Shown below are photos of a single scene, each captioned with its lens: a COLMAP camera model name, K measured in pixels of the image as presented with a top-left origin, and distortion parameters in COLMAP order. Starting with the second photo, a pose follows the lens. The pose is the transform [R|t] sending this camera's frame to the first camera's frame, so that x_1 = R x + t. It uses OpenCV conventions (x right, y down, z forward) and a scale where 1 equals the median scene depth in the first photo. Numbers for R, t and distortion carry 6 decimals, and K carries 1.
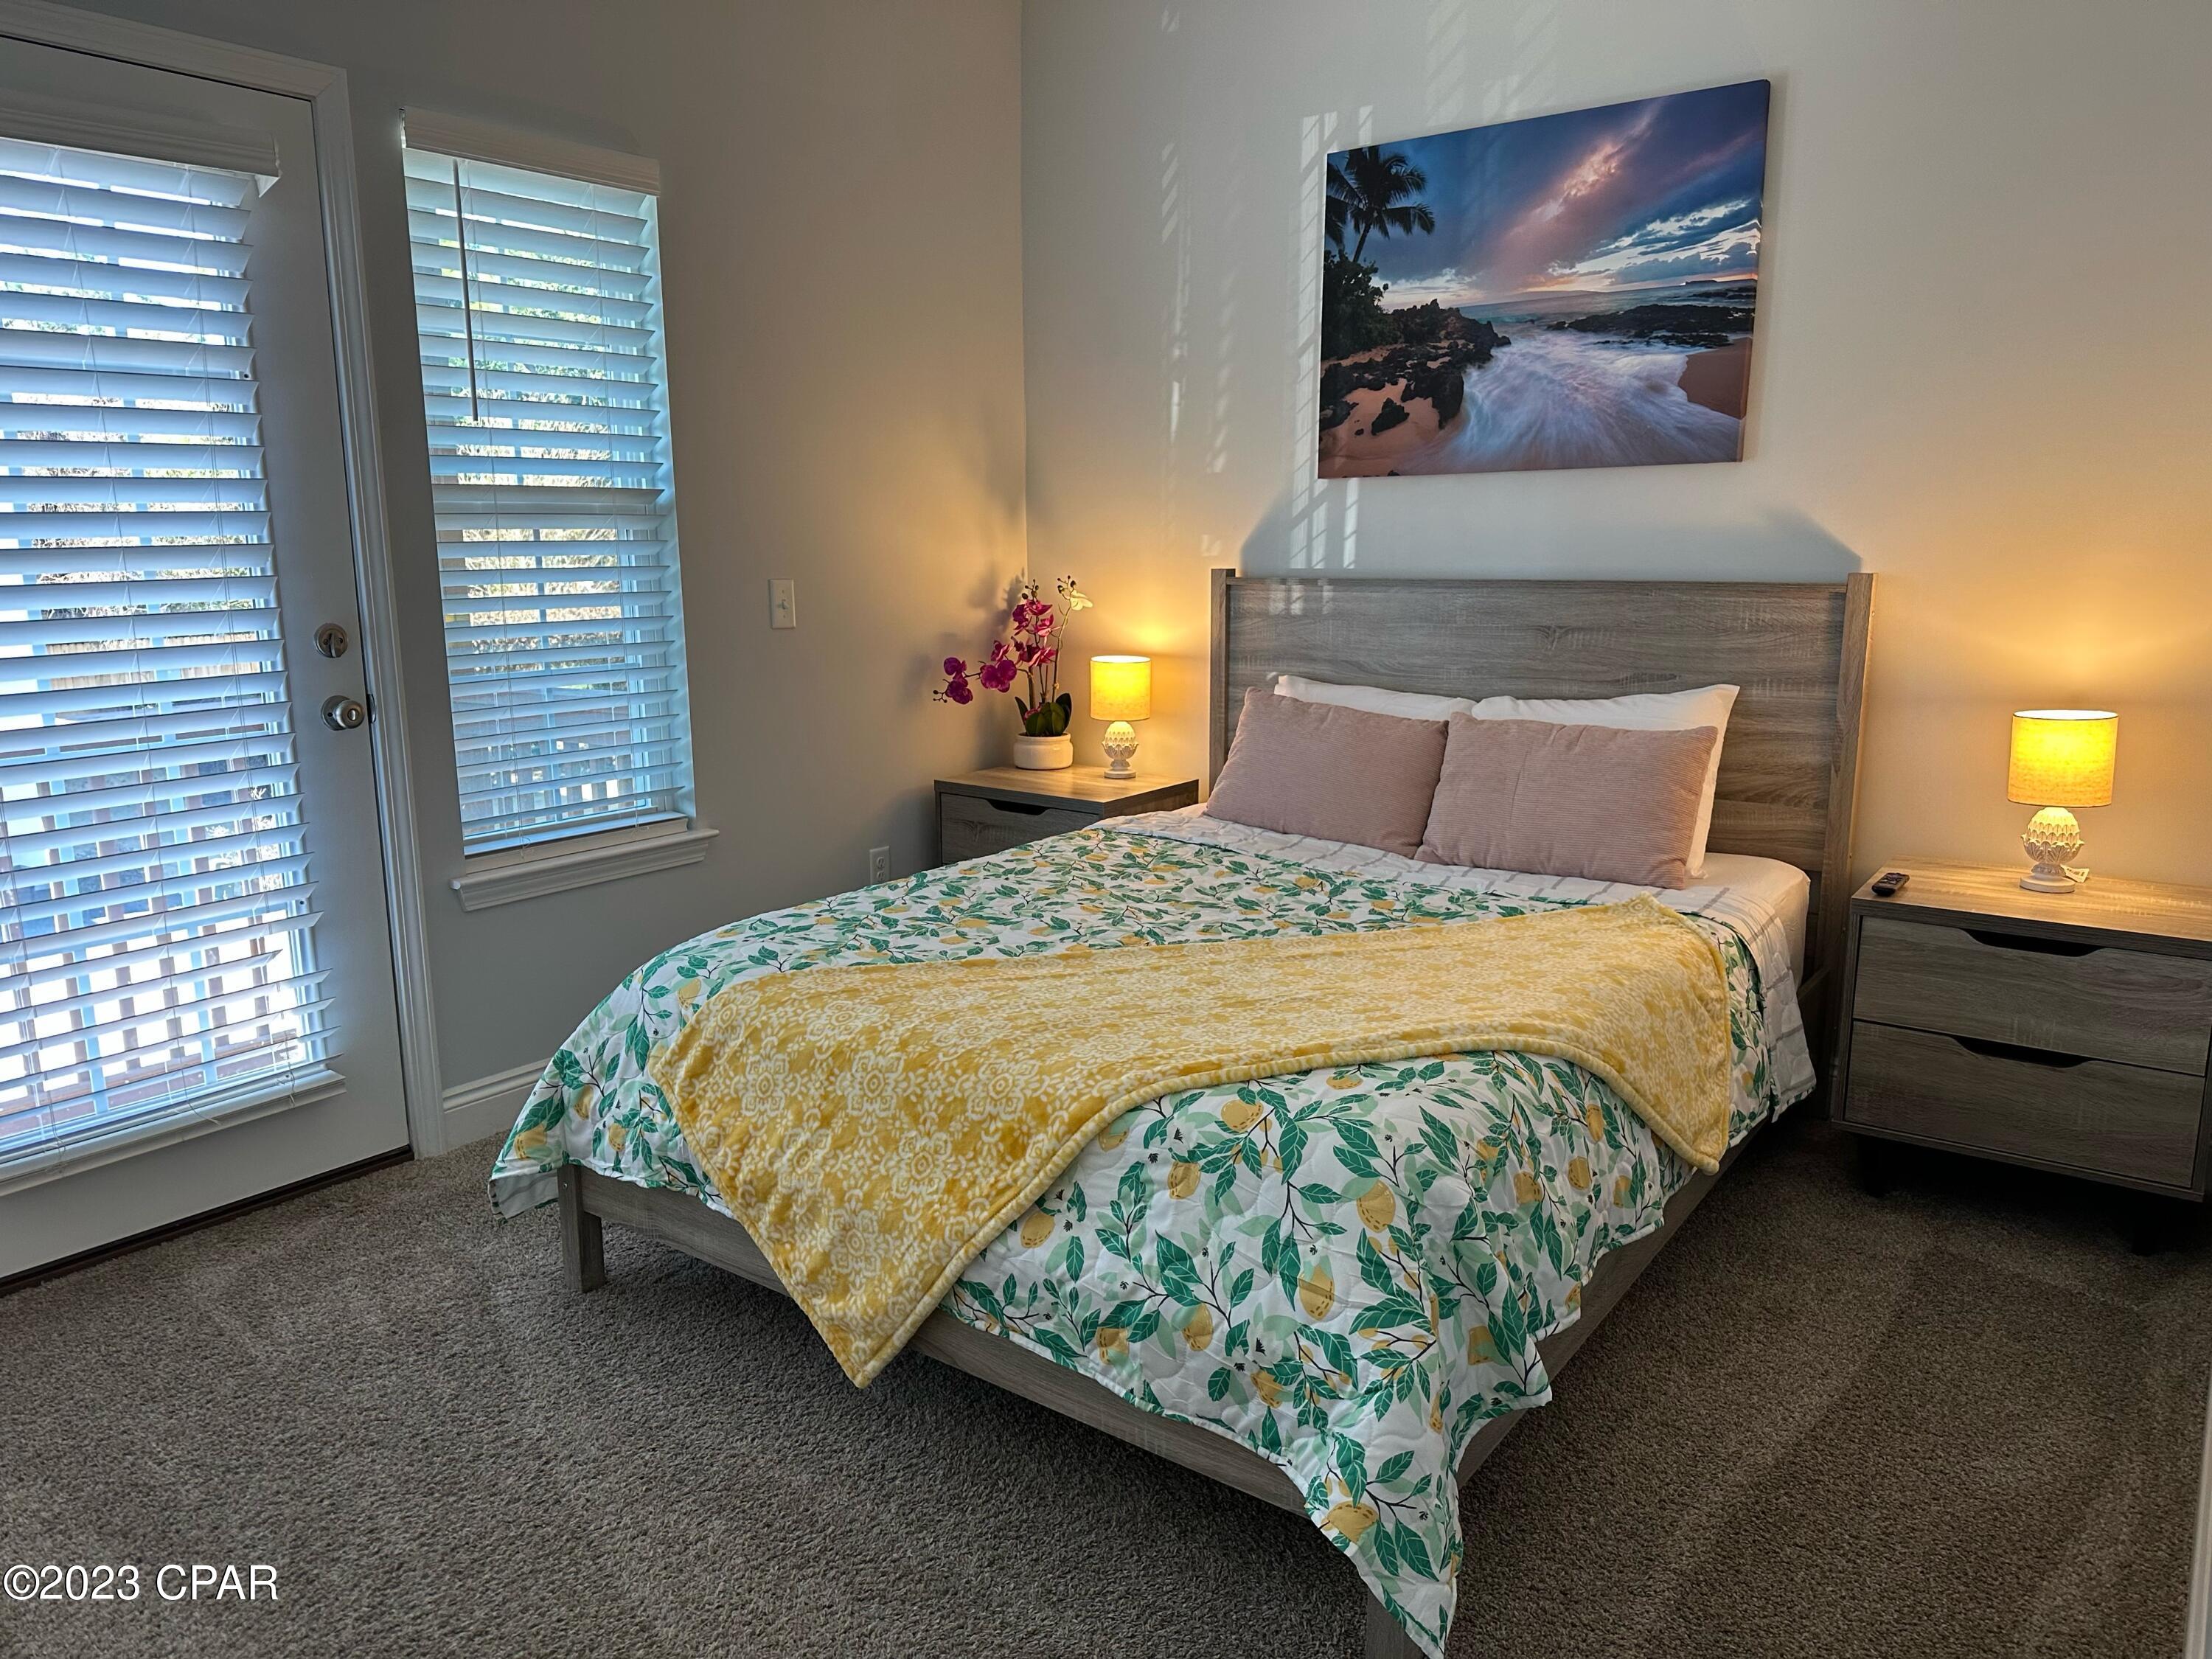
lens RADIAL K [[1517.2, 0, 1094.6], [0, 1517.2, 870.1], [0, 0, 1]] dist [0.079253, -0.181561]
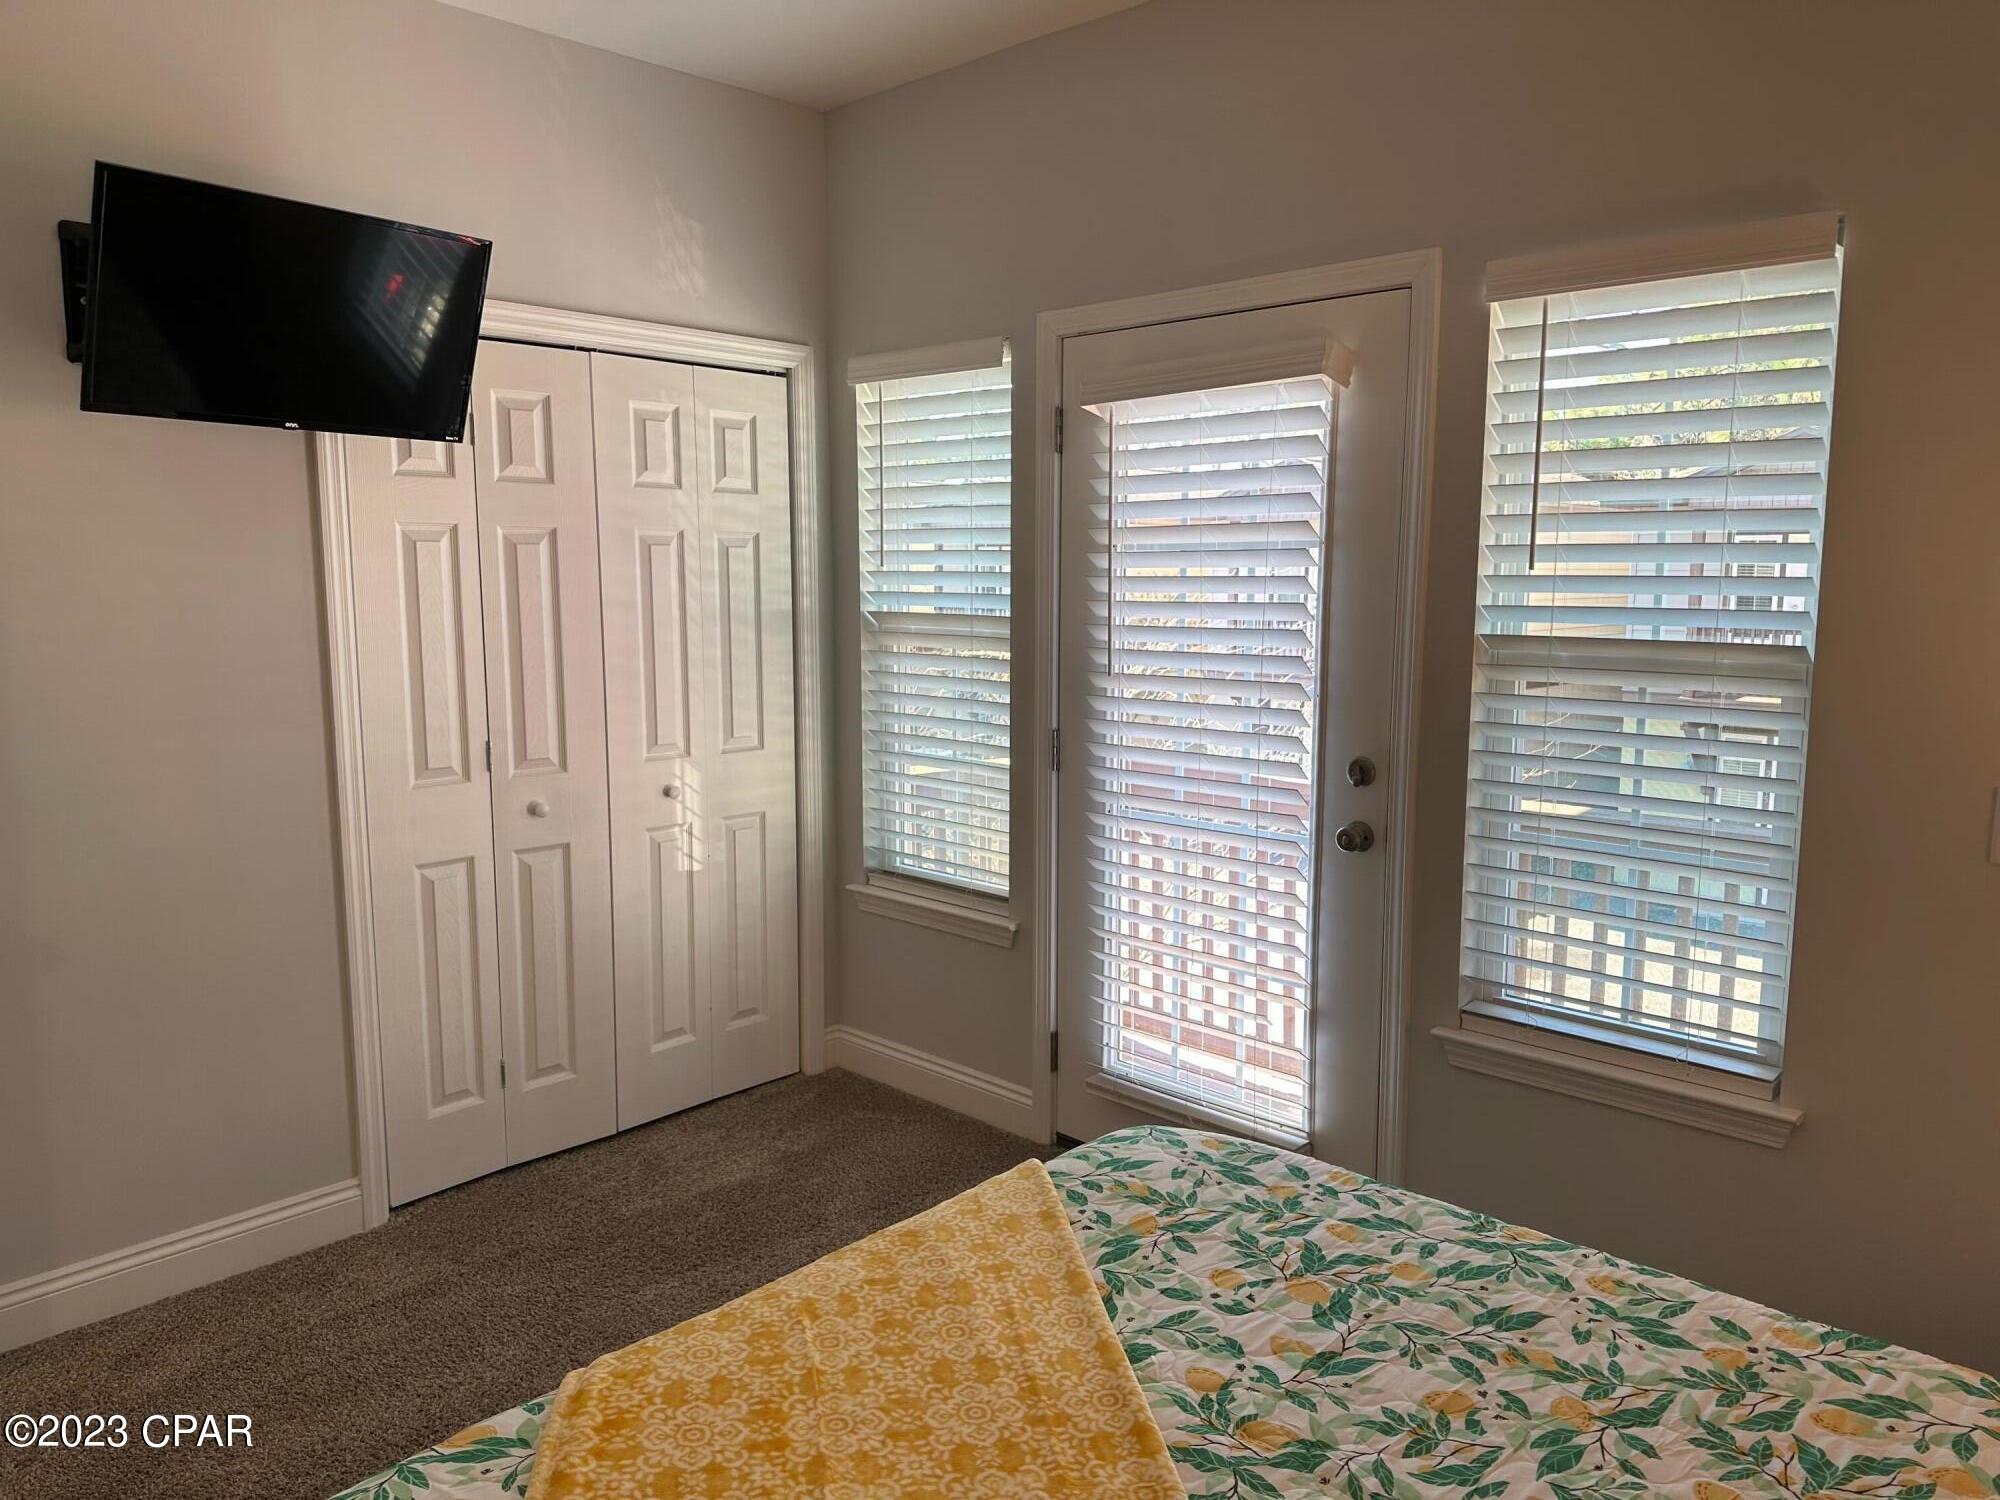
lens RADIAL K [[1371.8, 0, 989.7], [0, 1371.8, 786.7], [0, 0, 1]] dist [0.079253, -0.181561]
pose [[-0.125384, 0.155356, -0.979869, 0.428956], [-0.217398, 0.959357, 0.179922, -0.220103], [0.967996, 0.235581, -0.086514, 0.707556]]
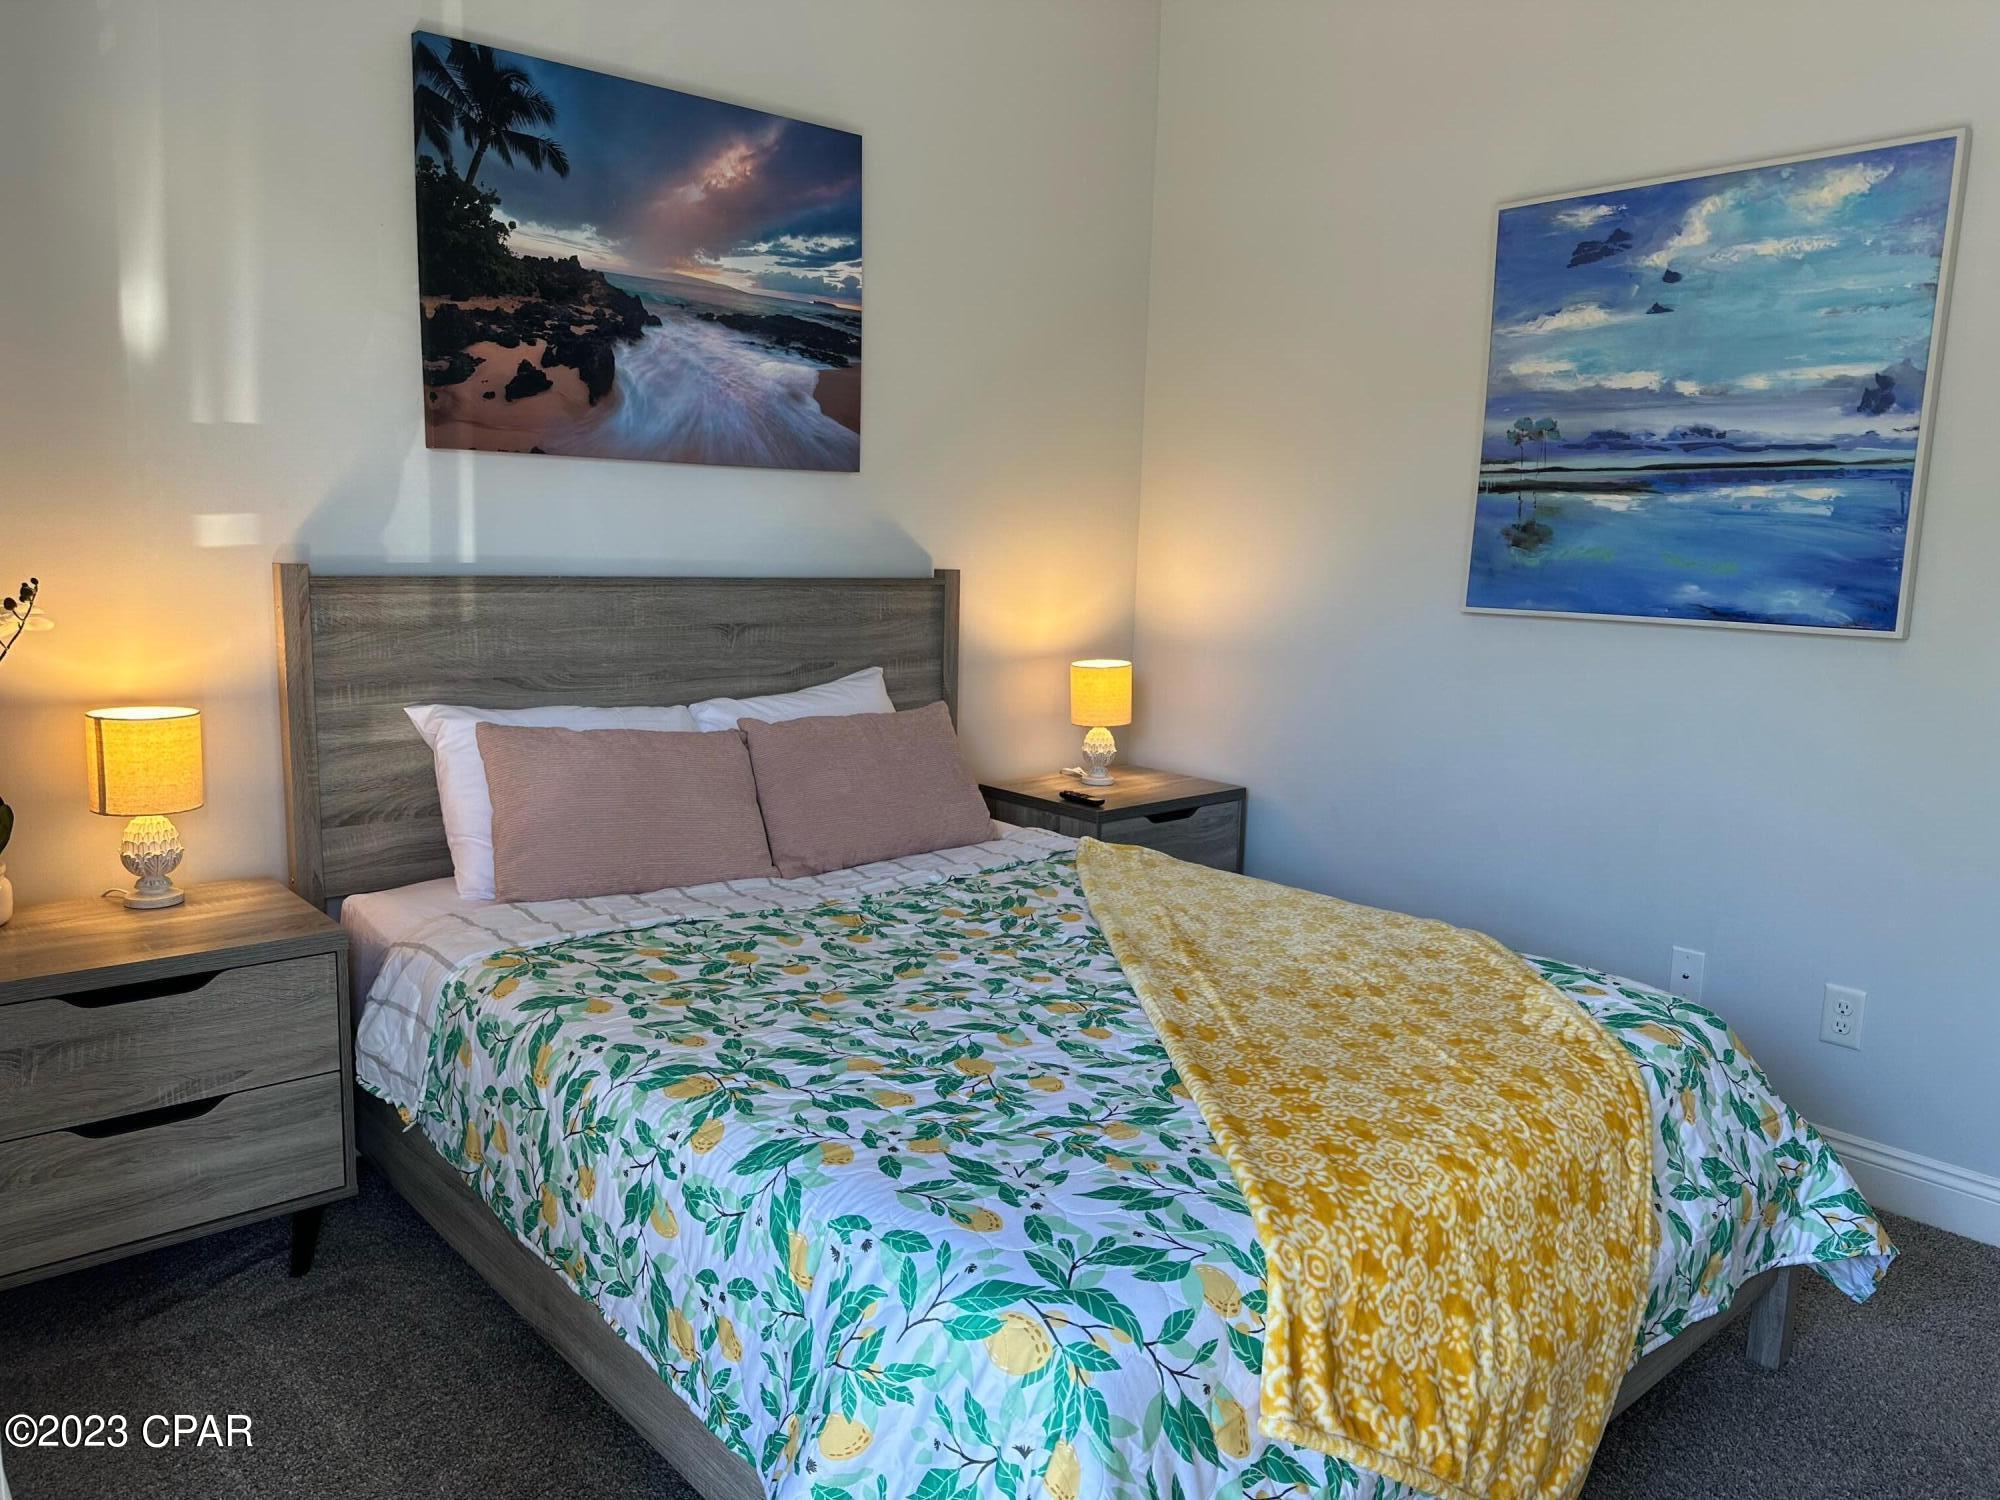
lens RADIAL K [[1371.8, 0, 989.7], [0, 1371.8, 786.7], [0, 0, 1]] dist [0.079253, -0.181561]
pose [[0.210516, -0.159875, 0.964429, -0.559627], [0.186898, 0.974922, 0.120818, -0.138938], [-0.959558, 0.154816, 0.235117, 0.675587]]
